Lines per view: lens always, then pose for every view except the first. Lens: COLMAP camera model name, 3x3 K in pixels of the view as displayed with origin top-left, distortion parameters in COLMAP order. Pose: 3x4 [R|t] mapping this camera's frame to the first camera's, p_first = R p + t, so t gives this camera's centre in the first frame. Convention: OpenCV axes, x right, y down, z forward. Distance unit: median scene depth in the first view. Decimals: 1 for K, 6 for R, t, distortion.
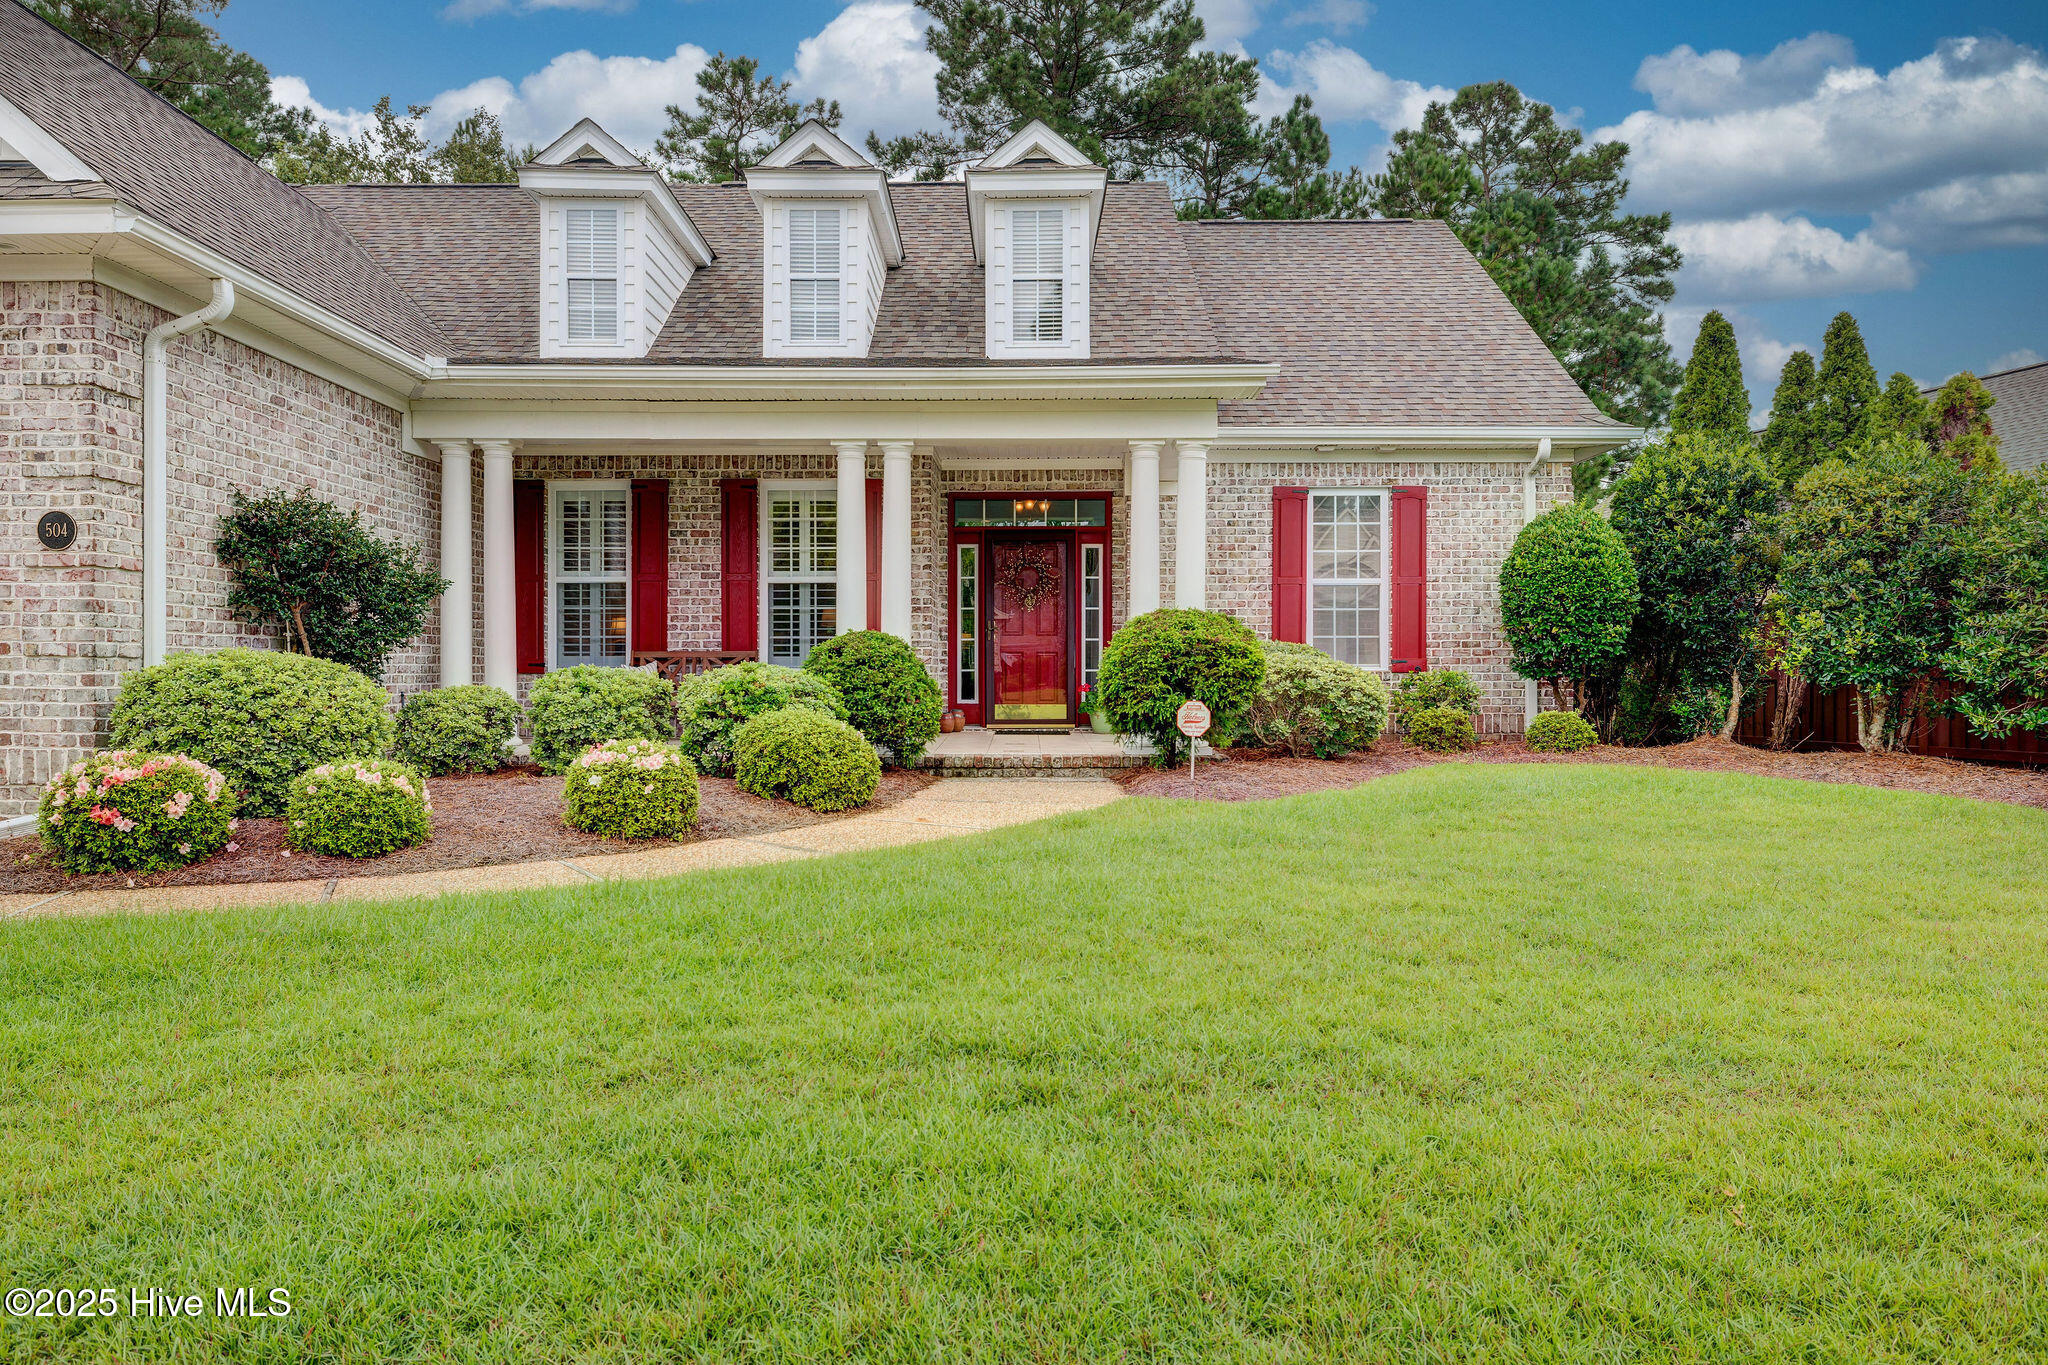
lens RADIAL K [[1373.7, 0, 1011.6], [0, 1373.7, 670.3], [0, 0, 1]] dist [-0.000920, 0.000936]
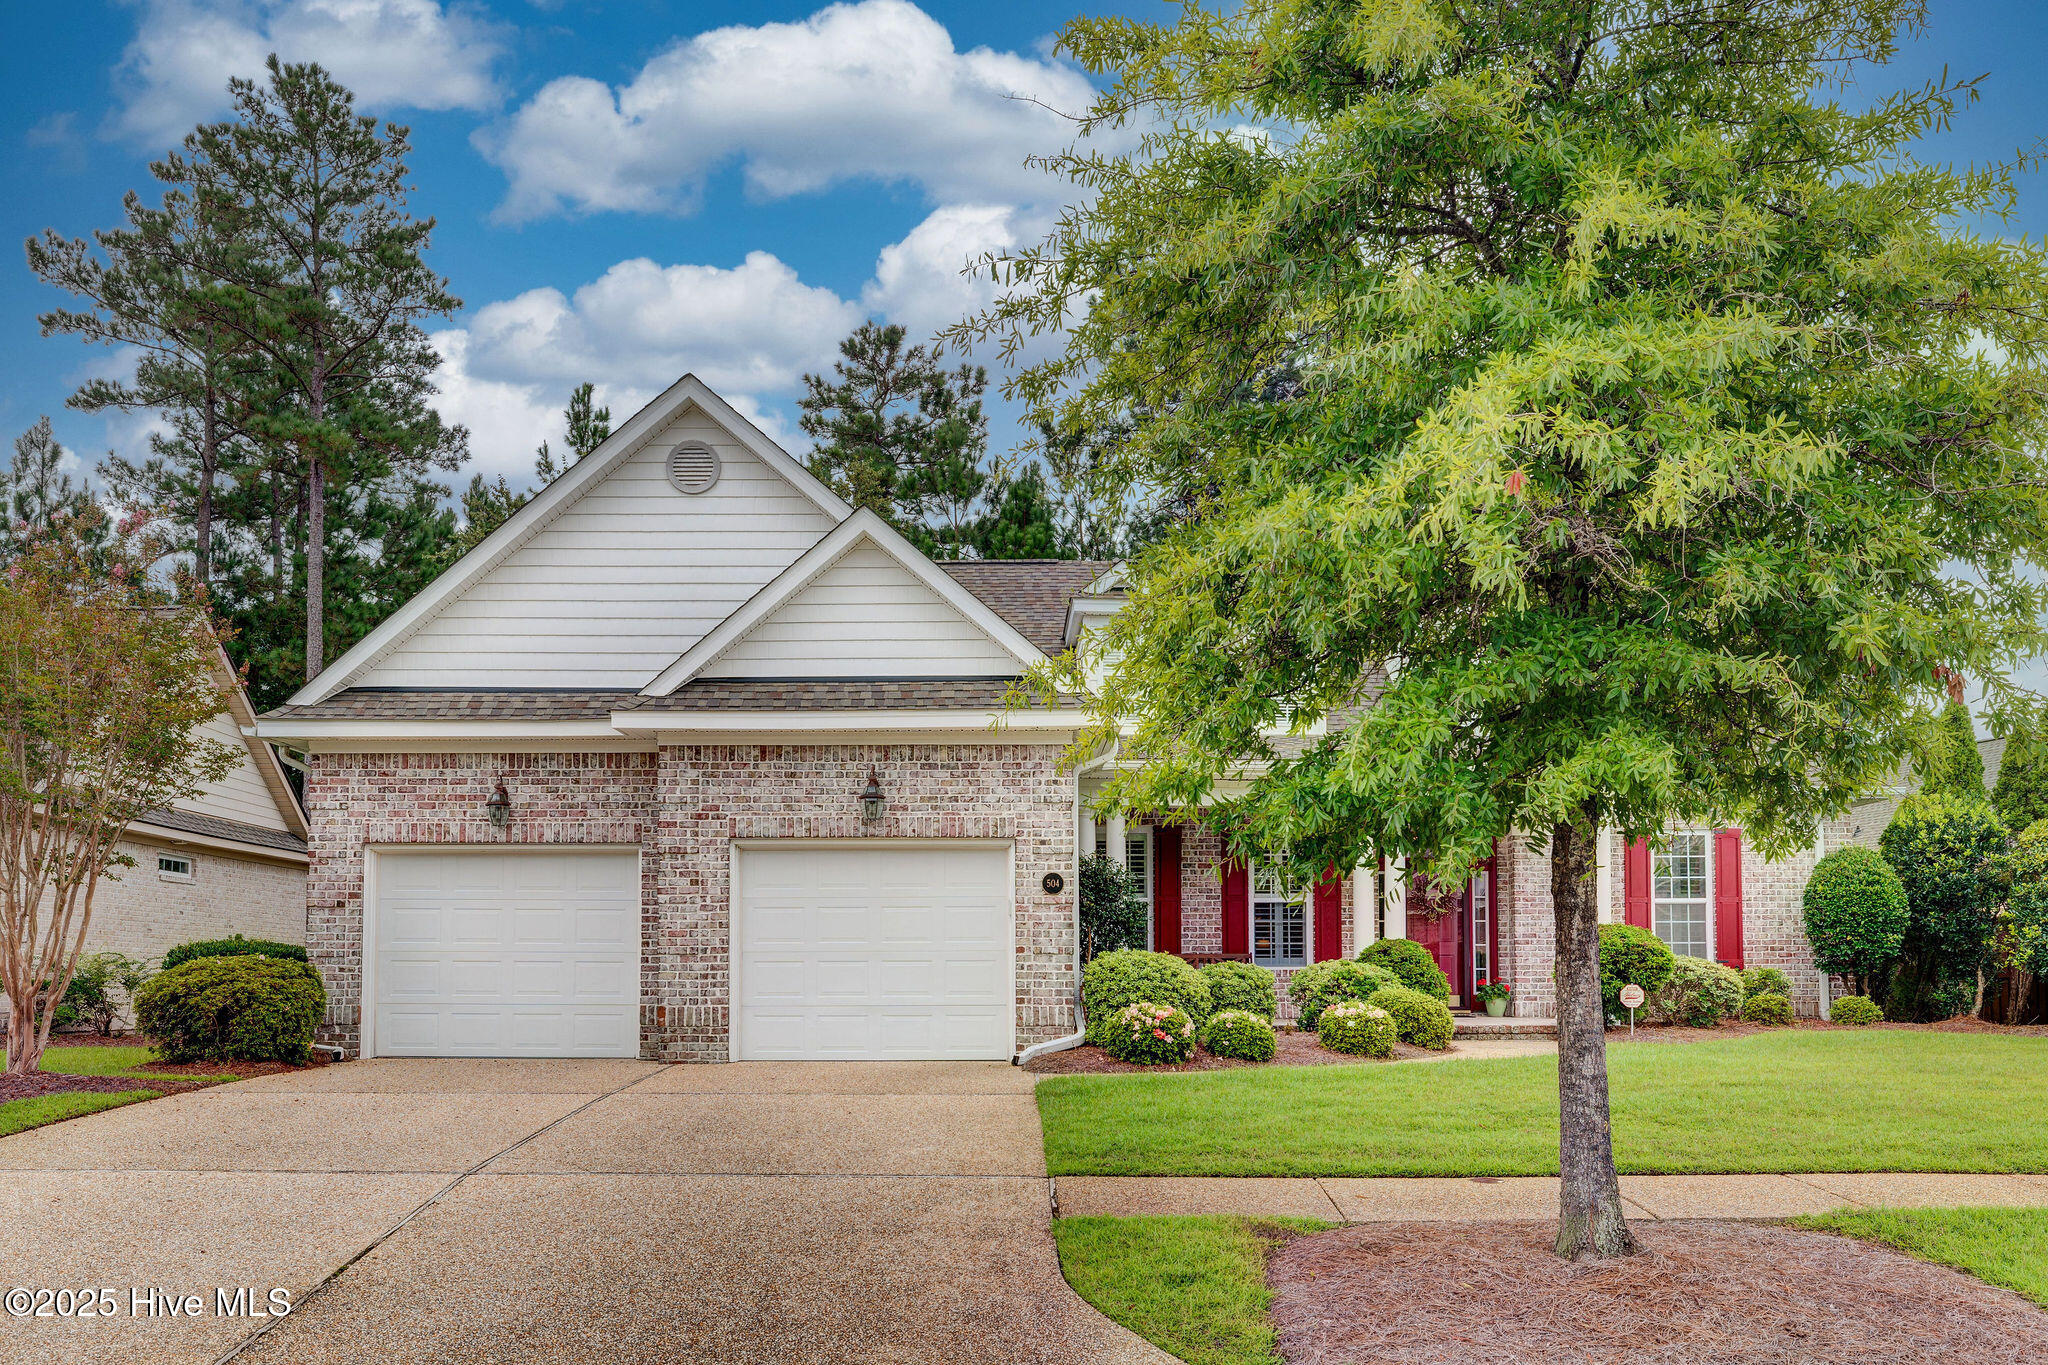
lens RADIAL K [[1816.2, 0, 1018.6], [0, 1816.2, 884.0], [0, 0, 1]] dist [0.006872, -0.002062]
pose [[0.999928, -0.000116, 0.012004, -0.457465], [0.000798, 0.998384, -0.056829, 0.019836], [-0.011978, 0.056834, 0.998312, -0.812079]]
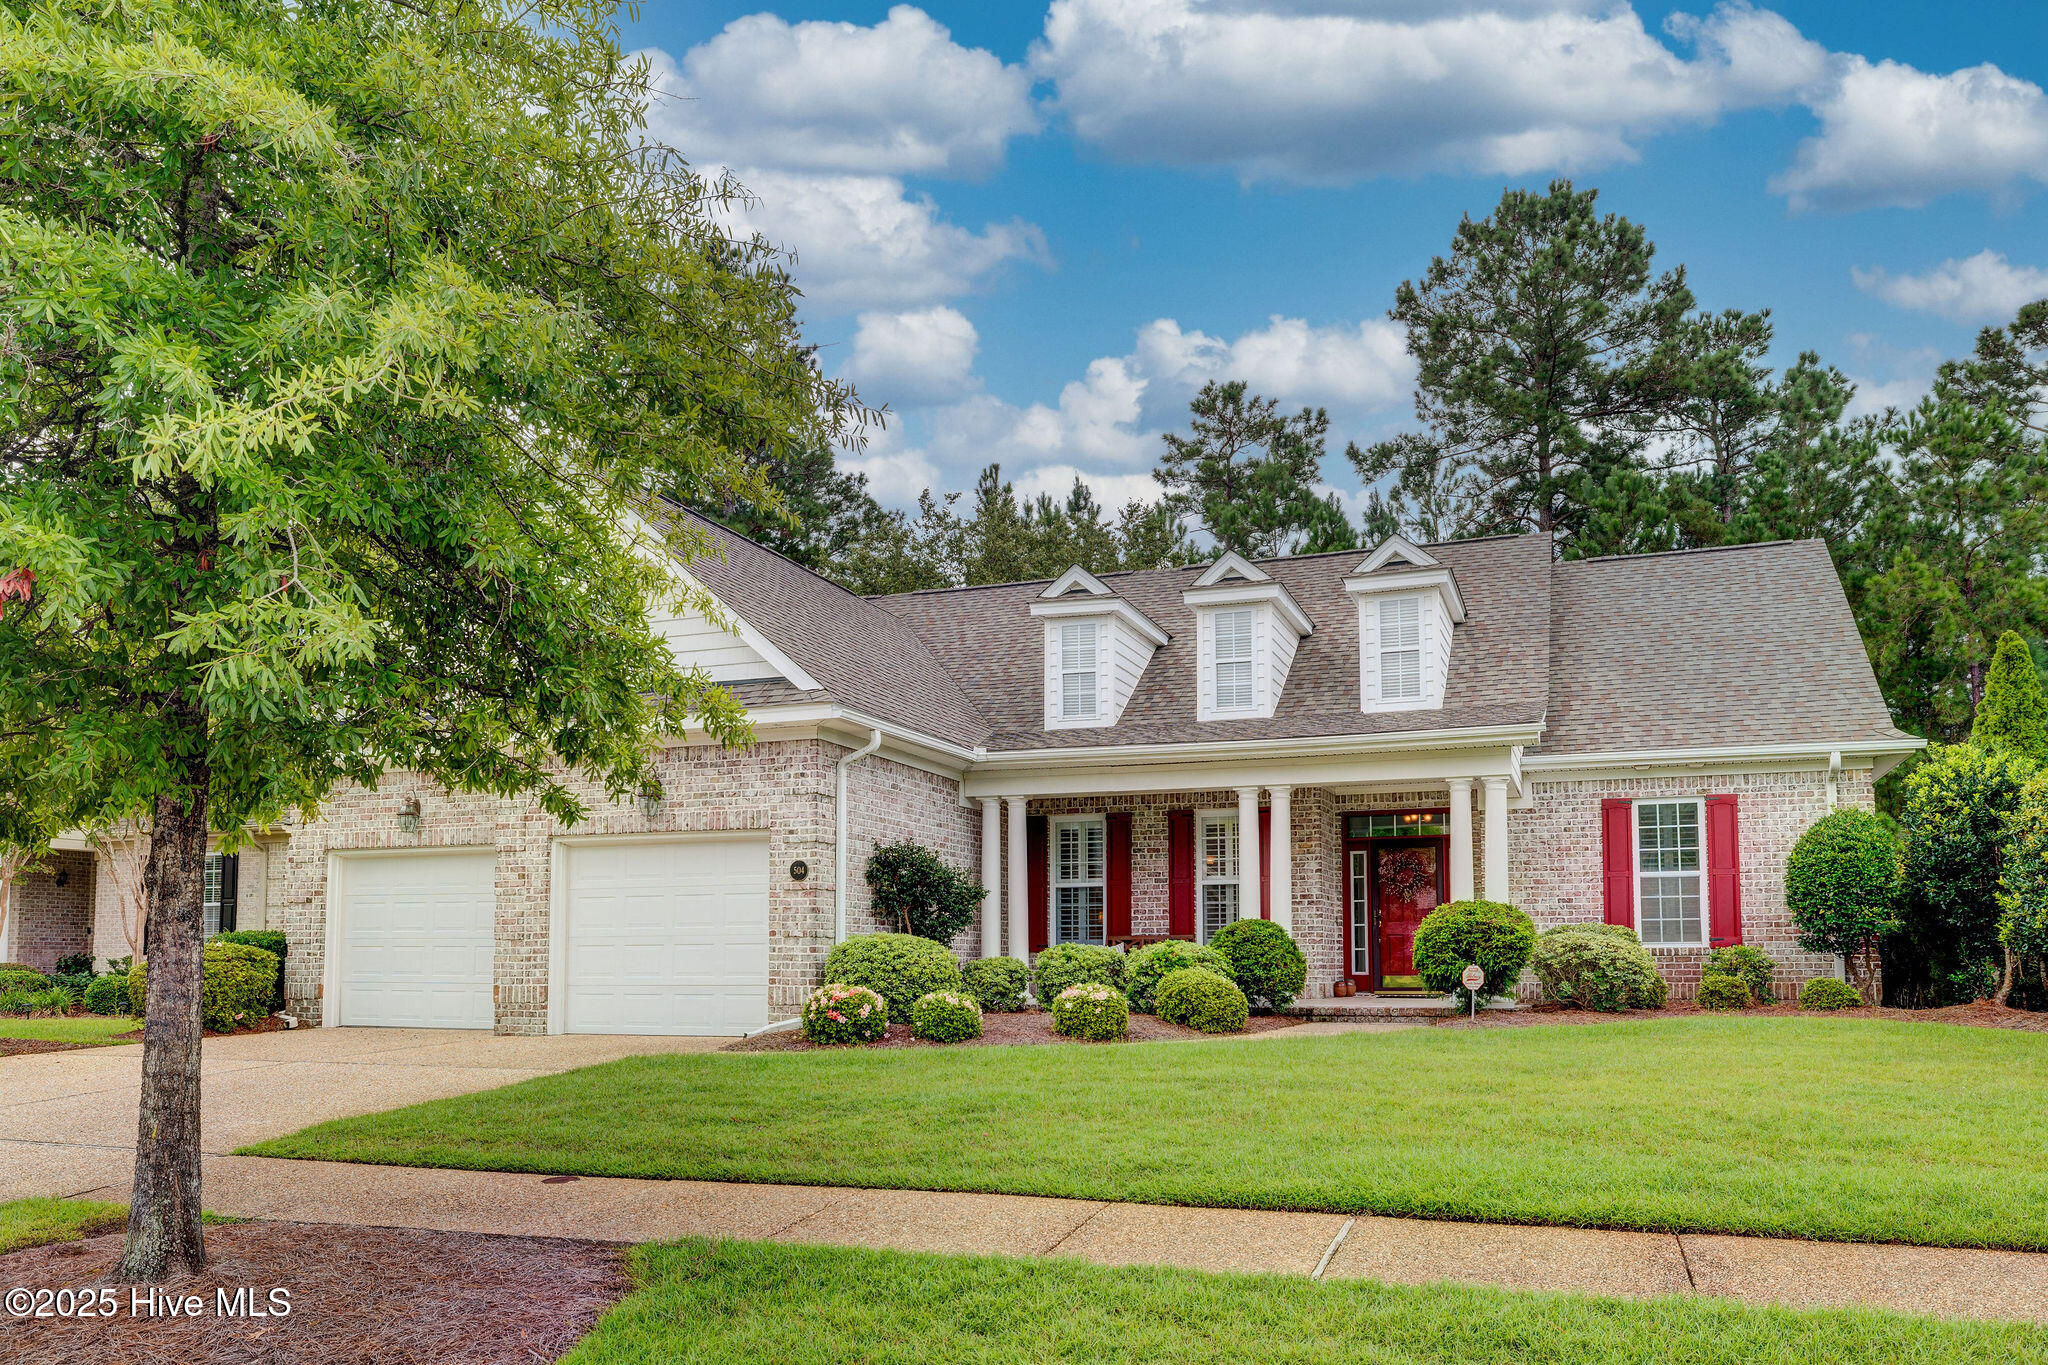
lens RADIAL K [[1532.9, 0, 1036.9], [0, 1532.9, 855.6], [0, 0, 1]] dist [-0.000746, 0.005459]
pose [[0.941084, -0.025848, -0.337184, 0.195508], [0.001618, 0.997407, -0.071944, 0.018082], [0.338169, 0.067160, 0.938686, -0.522563]]
